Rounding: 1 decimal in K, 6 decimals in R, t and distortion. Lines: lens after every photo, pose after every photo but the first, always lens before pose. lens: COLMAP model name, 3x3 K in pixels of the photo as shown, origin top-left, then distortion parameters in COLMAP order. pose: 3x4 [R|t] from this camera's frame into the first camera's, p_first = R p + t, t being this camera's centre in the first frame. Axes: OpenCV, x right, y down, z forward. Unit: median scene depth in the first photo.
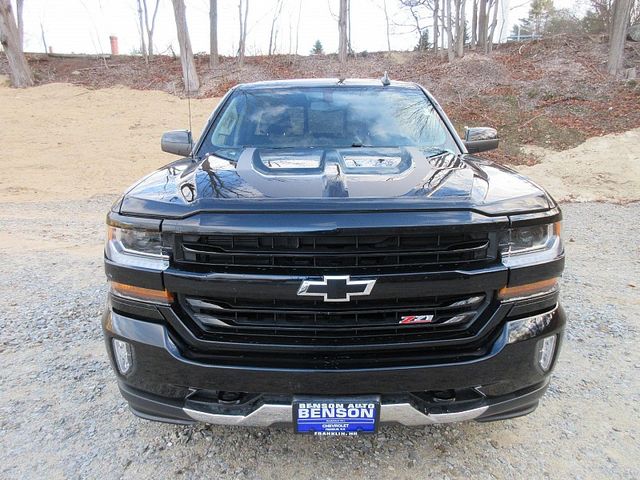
lens RADIAL K [[469.1, 0, 321.7], [0, 469.1, 242.4], [0, 0, 1]] dist [0.013104, 0.000141]
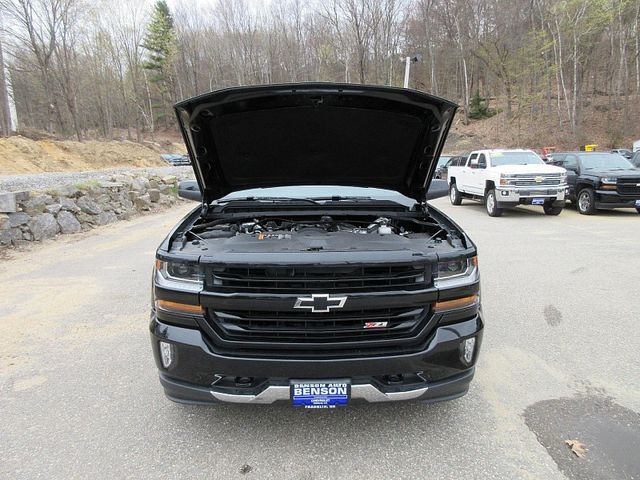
lens RADIAL K [[469.1, 0, 319.5], [0, 469.1, 239.9], [0, 0, 1]] dist [0.013104, 0.000141]
pose [[0.999619, -0.000811, 0.027597, -0.010194], [0.002542, 0.998026, -0.062749, -0.005942], [-0.027492, 0.062795, 0.997648, -0.412731]]
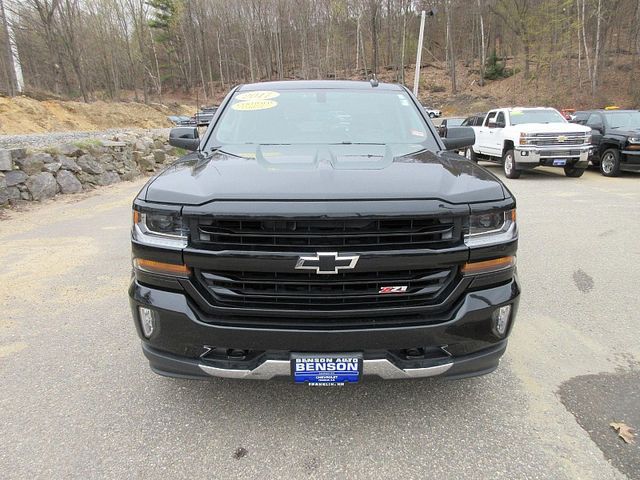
lens RADIAL K [[469.1, 0, 320.9], [0, 469.1, 237.8], [0, 0, 1]] dist [0.013104, 0.000141]
pose [[0.999943, 0.003164, 0.010174, 0.002359], [-0.003233, 0.999971, 0.006842, 0.021361], [-0.010152, -0.006875, 0.999925, -0.187082]]
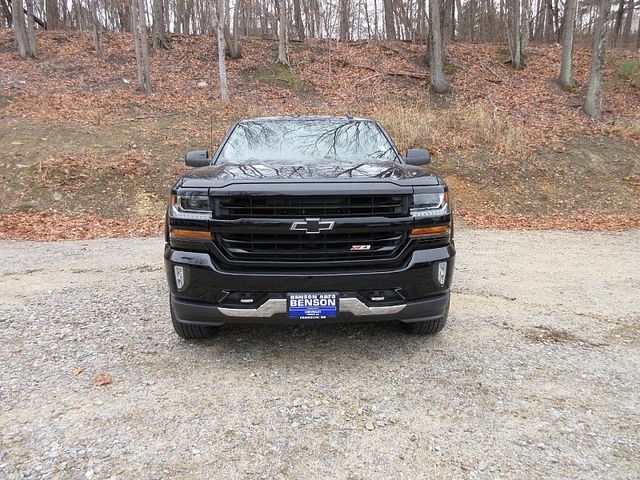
lens RADIAL K [[469.1, 0, 323.1], [0, 469.1, 240.9], [0, 0, 1]] dist [0.013104, 0.000141]
pose [[0.999354, -0.002527, 0.035839, 0.006925], [0.005633, 0.996208, -0.086816, 0.261715], [-0.035483, 0.086962, 0.995580, -0.611653]]
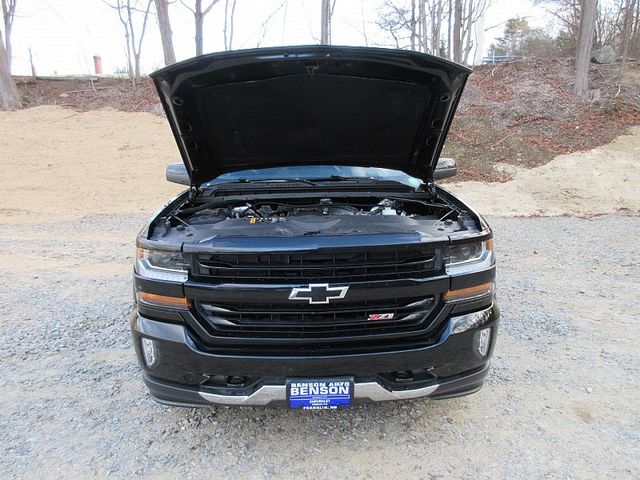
lens RADIAL K [[469.1, 0, 319.7], [0, 469.1, 243.7], [0, 0, 1]] dist [0.013104, 0.000141]
pose [[0.999532, -0.014379, 0.026982, 0.000769], [0.015177, 0.999446, -0.029607, -0.001973], [-0.026542, 0.030003, 0.999197, -0.270645]]
